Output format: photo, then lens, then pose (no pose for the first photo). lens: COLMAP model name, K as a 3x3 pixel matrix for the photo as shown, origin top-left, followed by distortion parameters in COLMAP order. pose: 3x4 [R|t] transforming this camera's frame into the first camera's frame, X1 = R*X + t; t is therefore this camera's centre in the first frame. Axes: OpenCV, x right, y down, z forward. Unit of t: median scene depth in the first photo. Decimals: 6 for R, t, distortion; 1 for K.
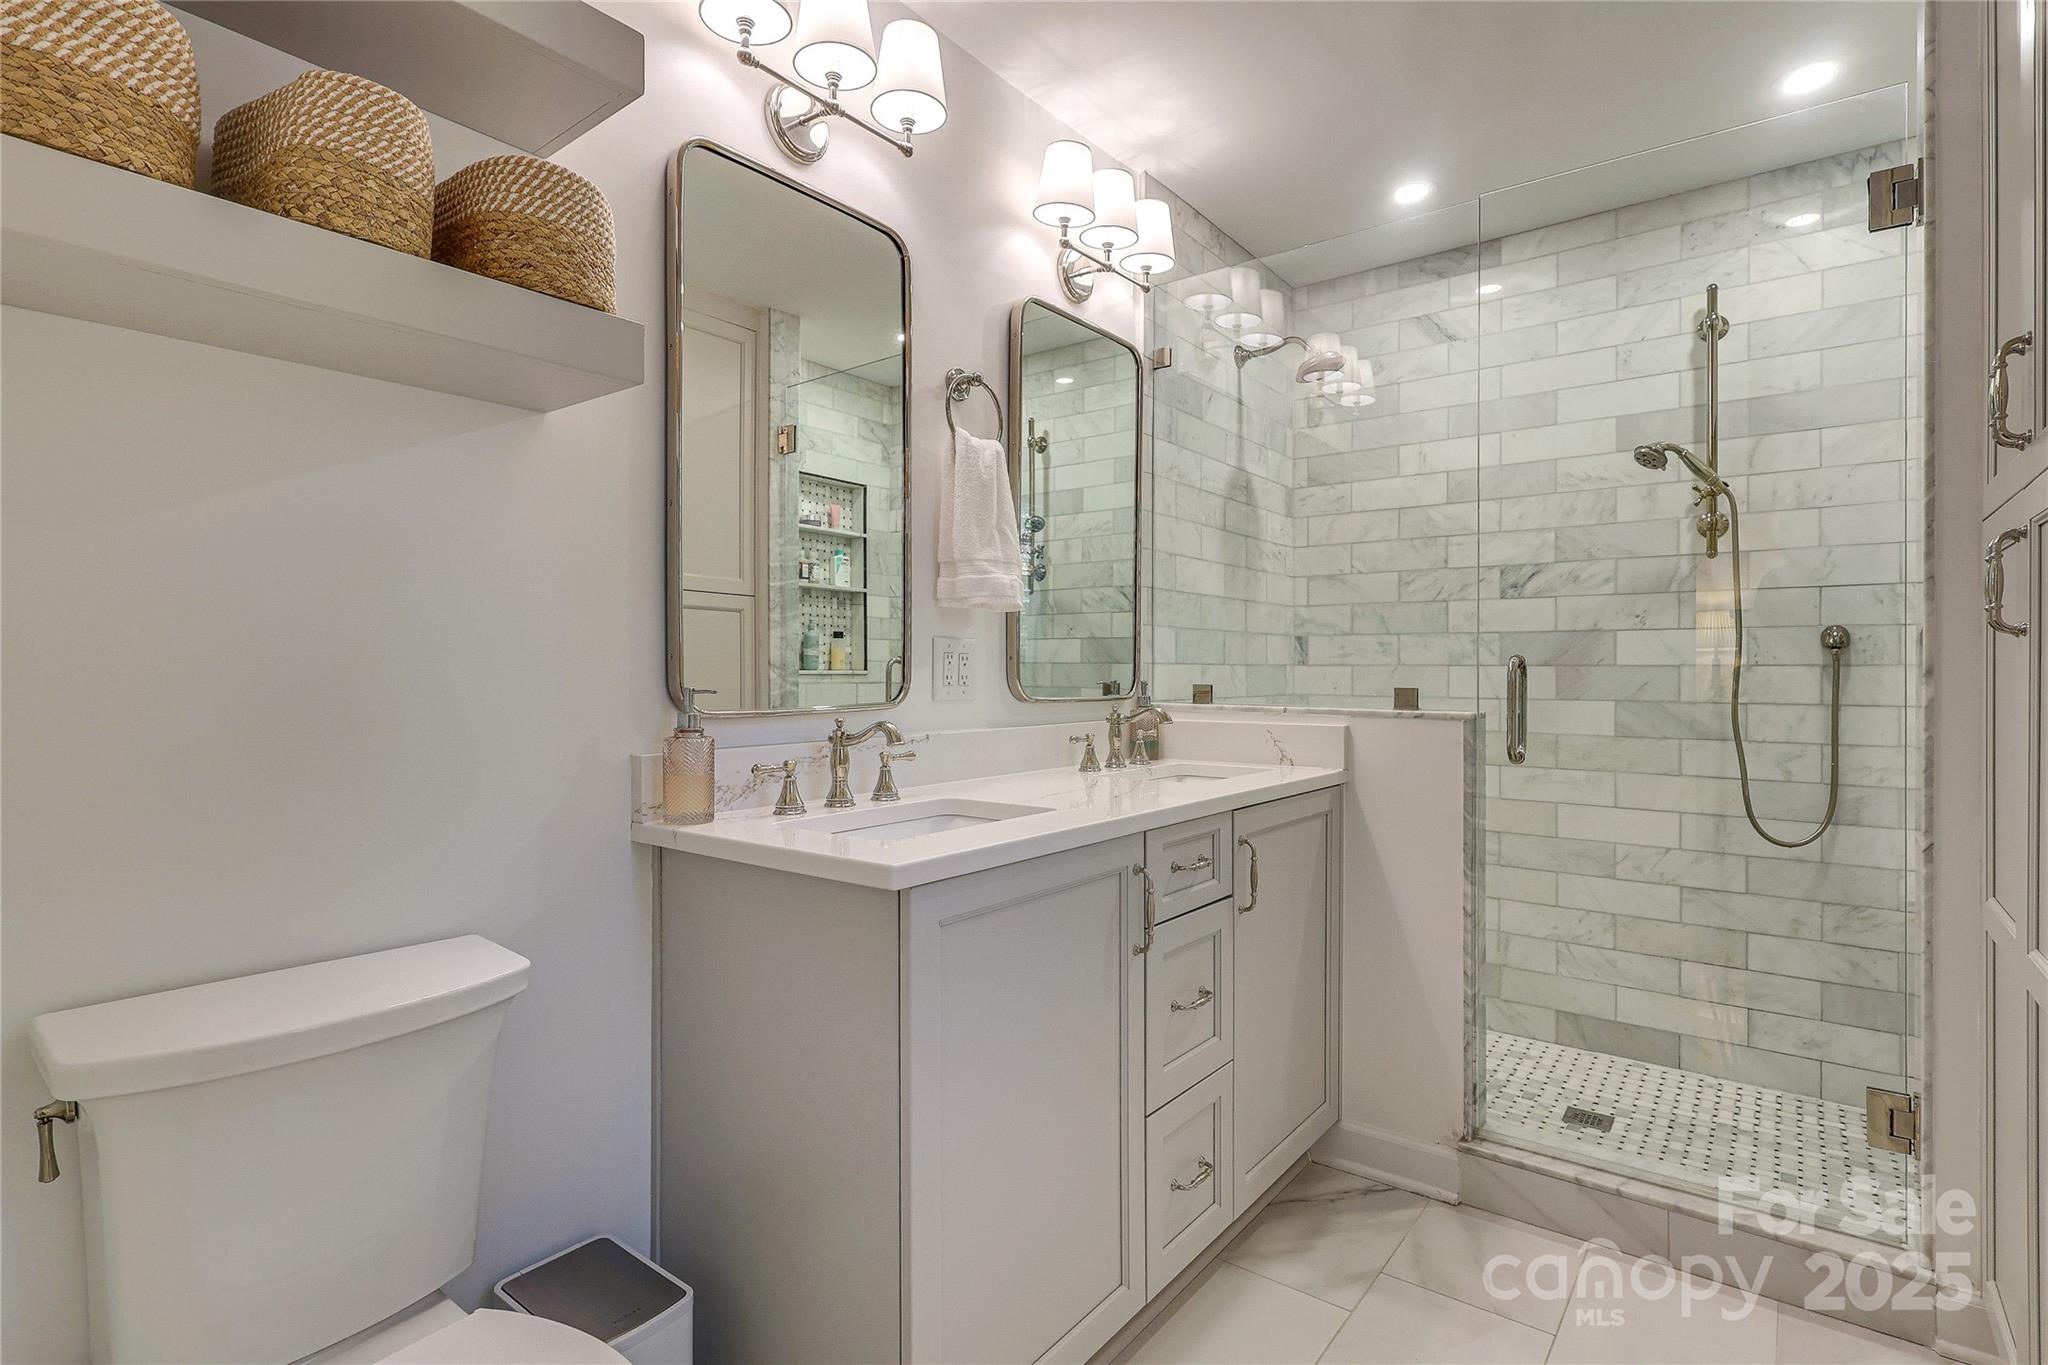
lens RADIAL K [[980.5, 0, 1051.7], [0, 980.5, 671.5], [0, 0, 1]] dist [0.001521, 0.000251]
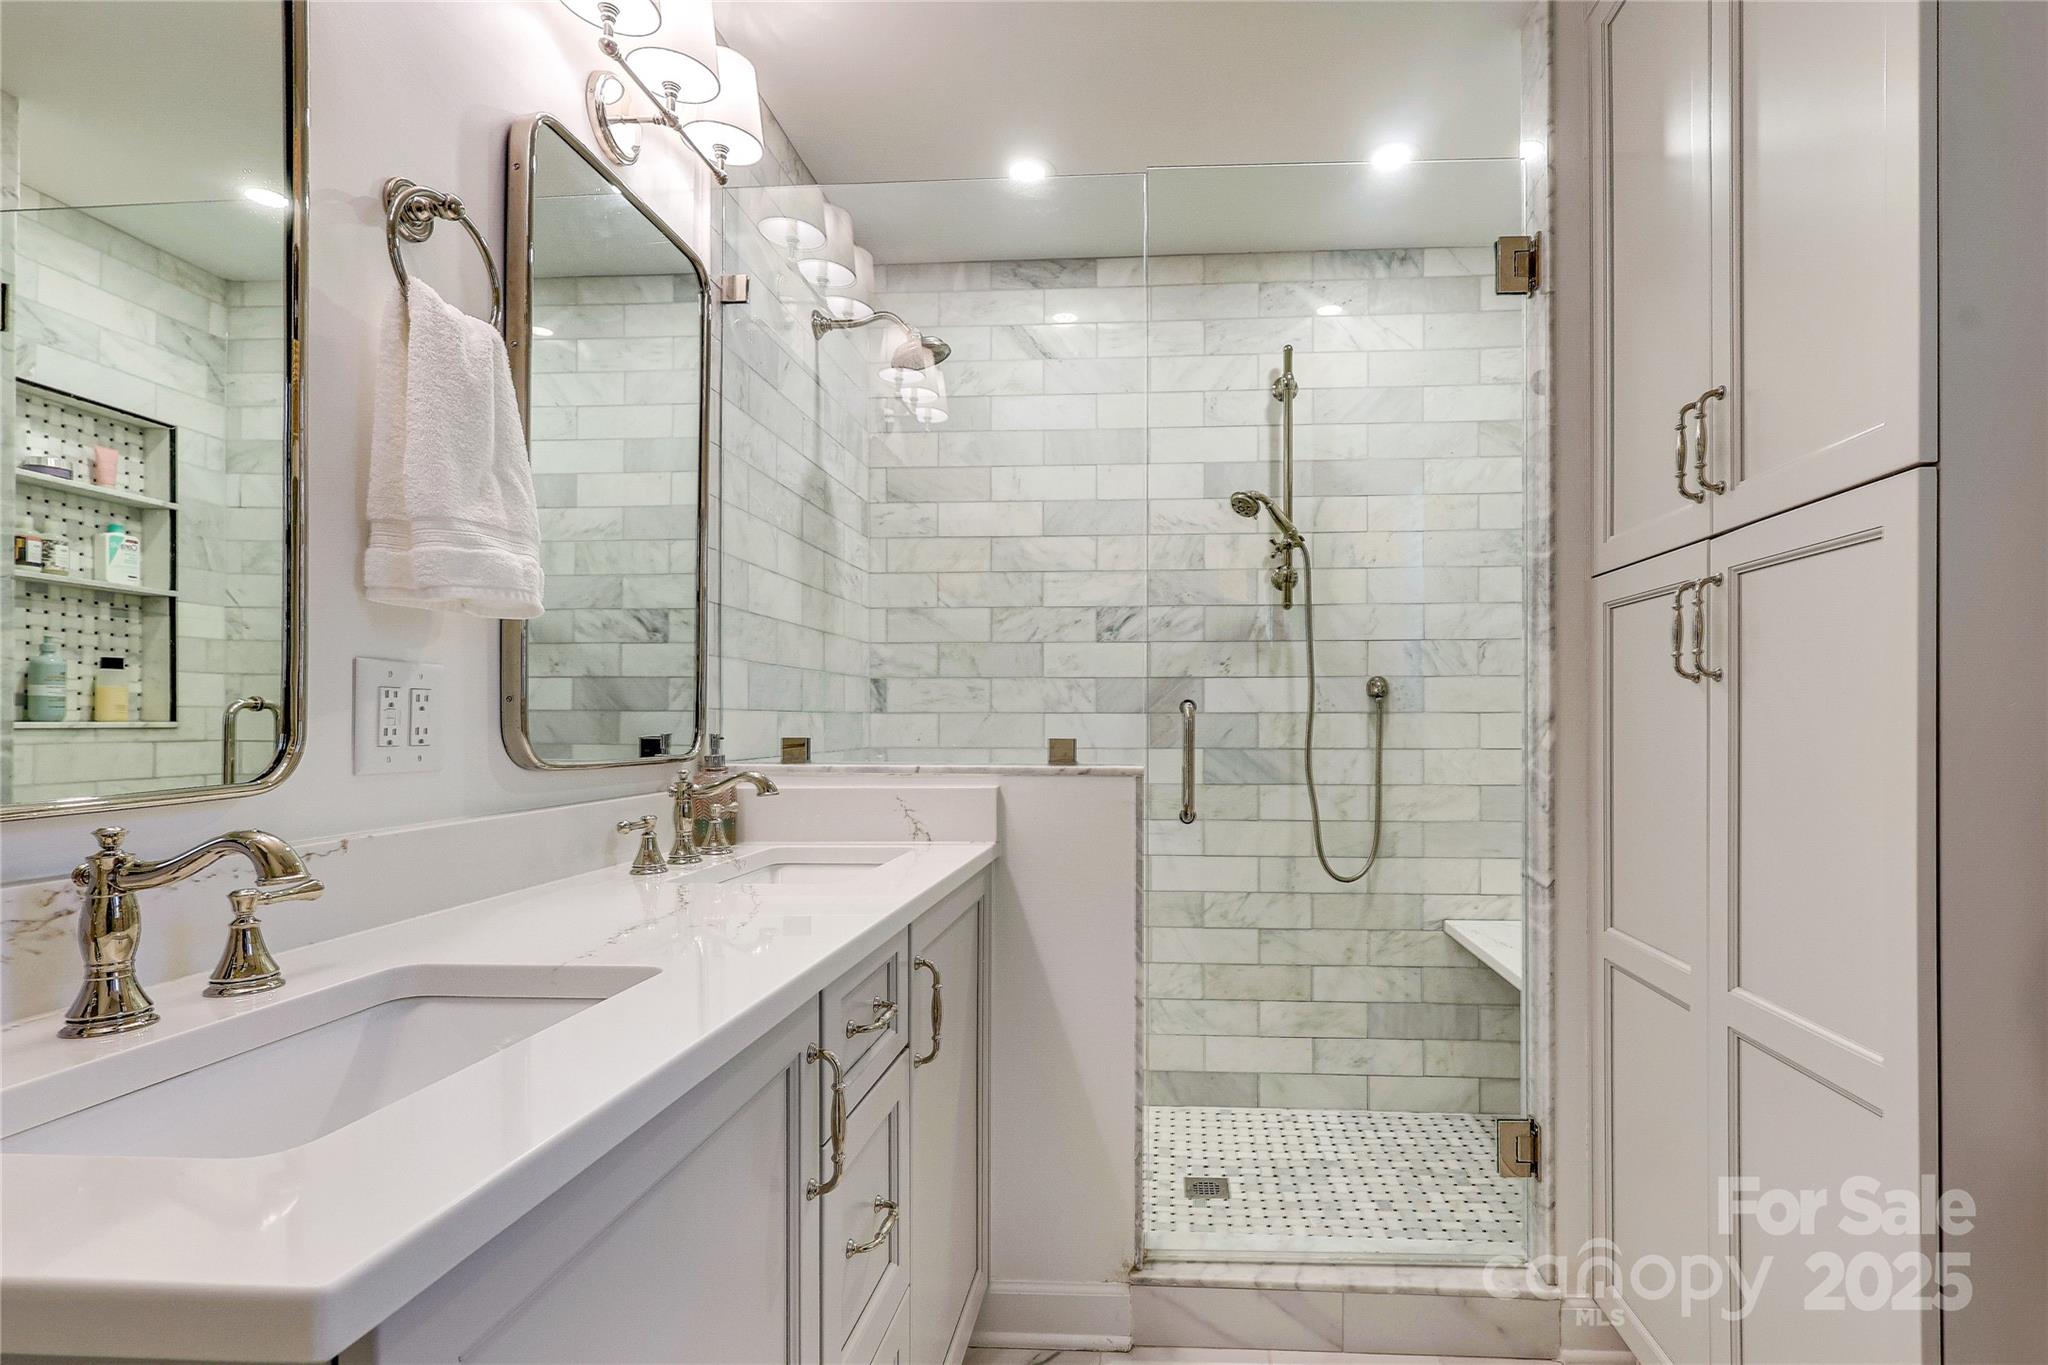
lens RADIAL K [[896.4, 0, 1027.4], [0, 896.4, 715.0], [0, 0, 1]] dist [0.001221, 0.000417]
pose [[0.837429, -0.000005, 0.546547, -0.074923], [0.004571, 0.999965, -0.006995, 0.001644], [-0.546528, 0.008356, 0.837399, 0.356915]]
